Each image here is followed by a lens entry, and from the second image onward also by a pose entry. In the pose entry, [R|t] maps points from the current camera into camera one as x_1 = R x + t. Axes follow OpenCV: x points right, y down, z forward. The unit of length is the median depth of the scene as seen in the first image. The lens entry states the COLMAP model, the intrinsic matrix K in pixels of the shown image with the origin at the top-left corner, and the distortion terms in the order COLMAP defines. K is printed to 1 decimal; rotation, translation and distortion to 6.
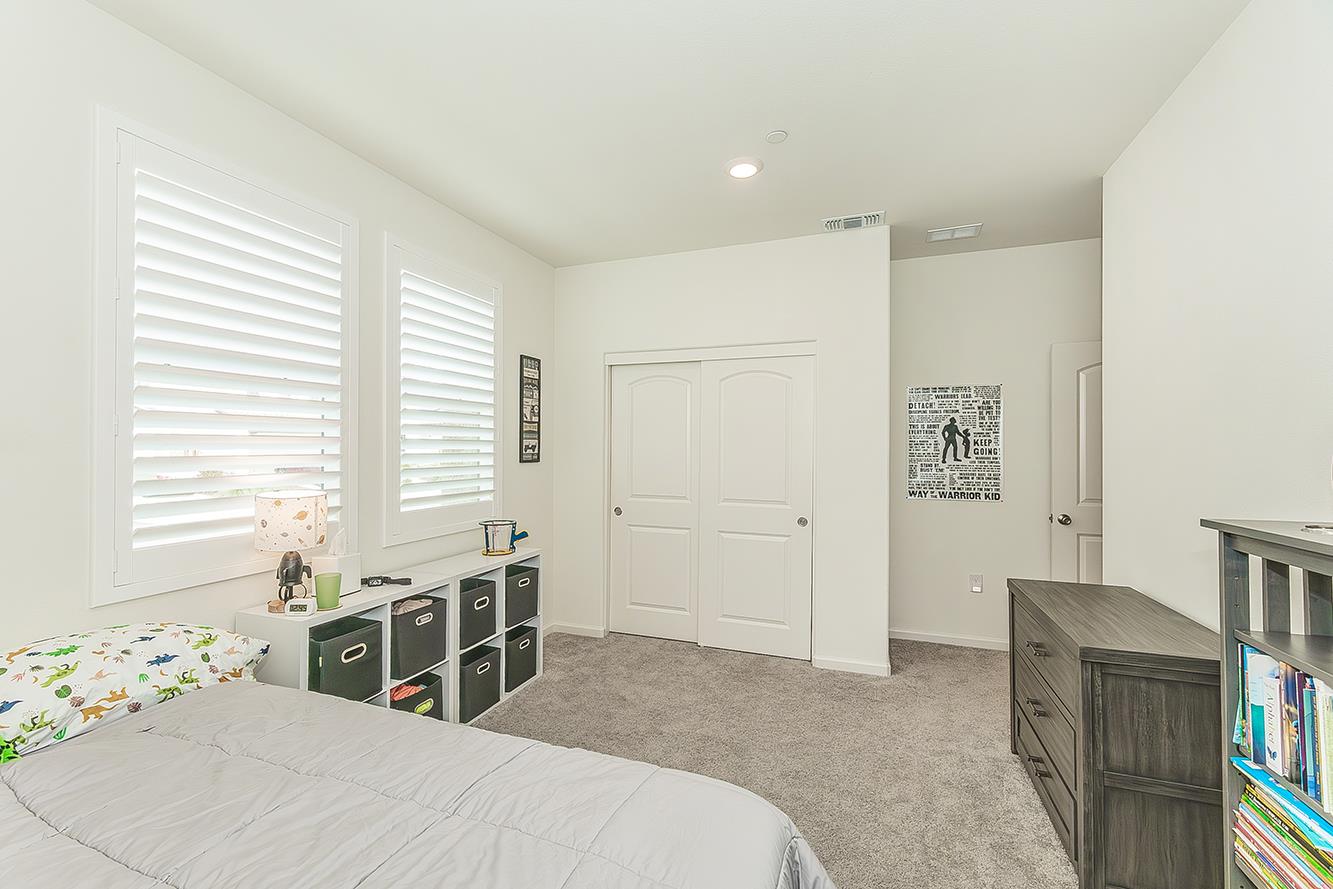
lens RADIAL K [[570.8, 0, 663.8], [0, 570.8, 445.1], [0, 0, 1]] dist [0.007517, -0.002295]
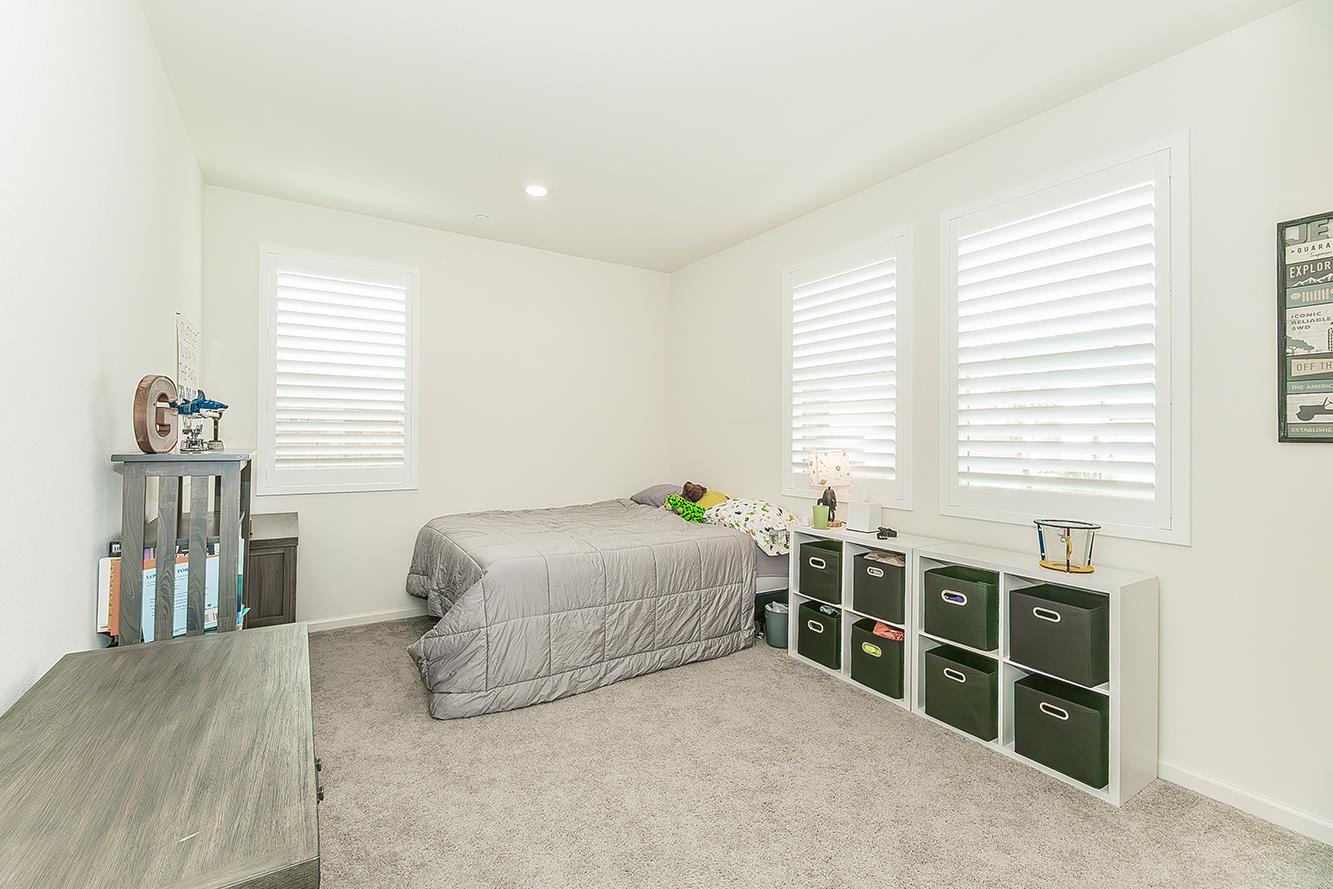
lens RADIAL K [[570.8, 0, 661.9], [0, 570.8, 435.9], [0, 0, 1]] dist [0.007517, -0.002295]
pose [[-0.611441, 0.005175, -0.791273, 0.469191], [0.006885, 0.999976, 0.001220, 0.020922], [0.791260, -0.004702, -0.611462, 0.878027]]
